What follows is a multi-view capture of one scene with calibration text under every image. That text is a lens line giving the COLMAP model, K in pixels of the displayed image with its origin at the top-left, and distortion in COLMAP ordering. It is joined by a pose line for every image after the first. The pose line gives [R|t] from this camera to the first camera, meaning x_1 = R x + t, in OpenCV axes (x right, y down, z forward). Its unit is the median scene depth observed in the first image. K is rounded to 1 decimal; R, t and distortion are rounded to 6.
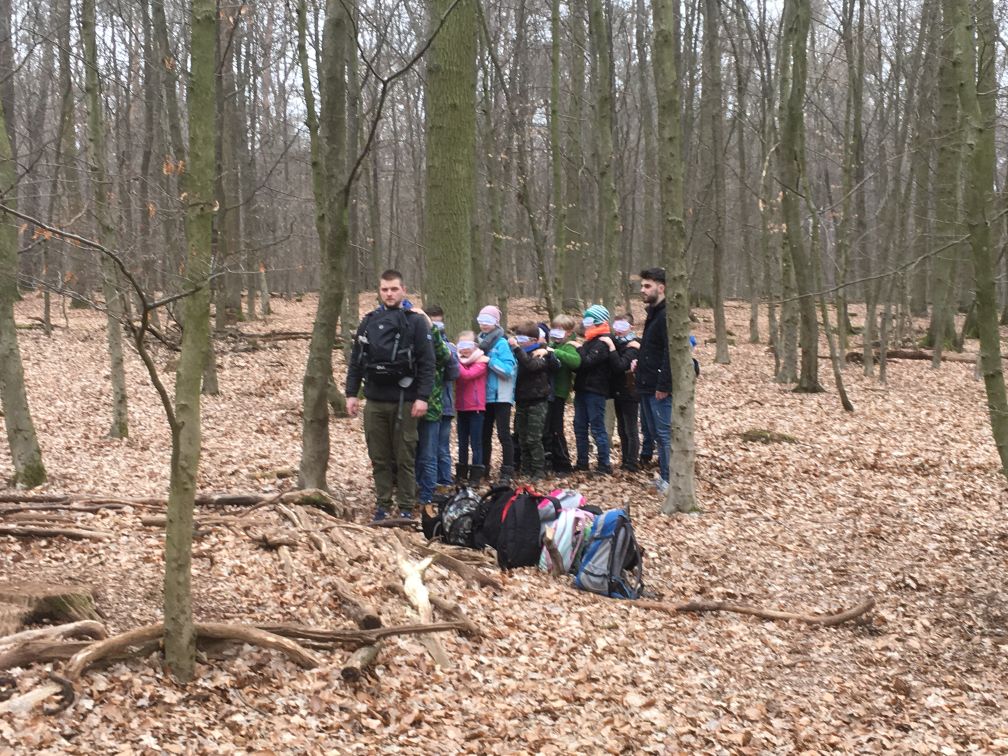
lens RADIAL K [[1534.4, 0, 502.0], [0, 1534.4, 378.0], [0, 0, 1]] dist [0.060904, 0.000000]
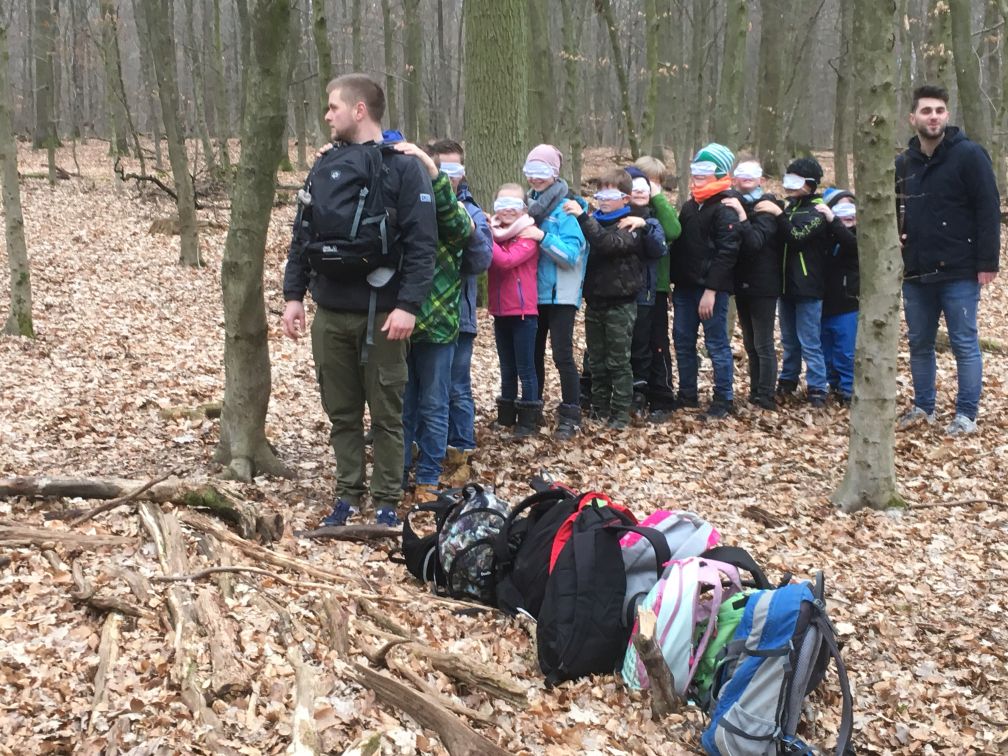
lens RADIAL K [[1534.4, 0, 509.6], [0, 1534.4, 375.8], [0, 0, 1]] dist [0.060904, 0.000000]
pose [[0.998931, 0.010818, -0.044937, 0.007740], [-0.006527, 0.995498, 0.094556, -0.014603], [0.045758, -0.094161, 0.994505, 0.433988]]
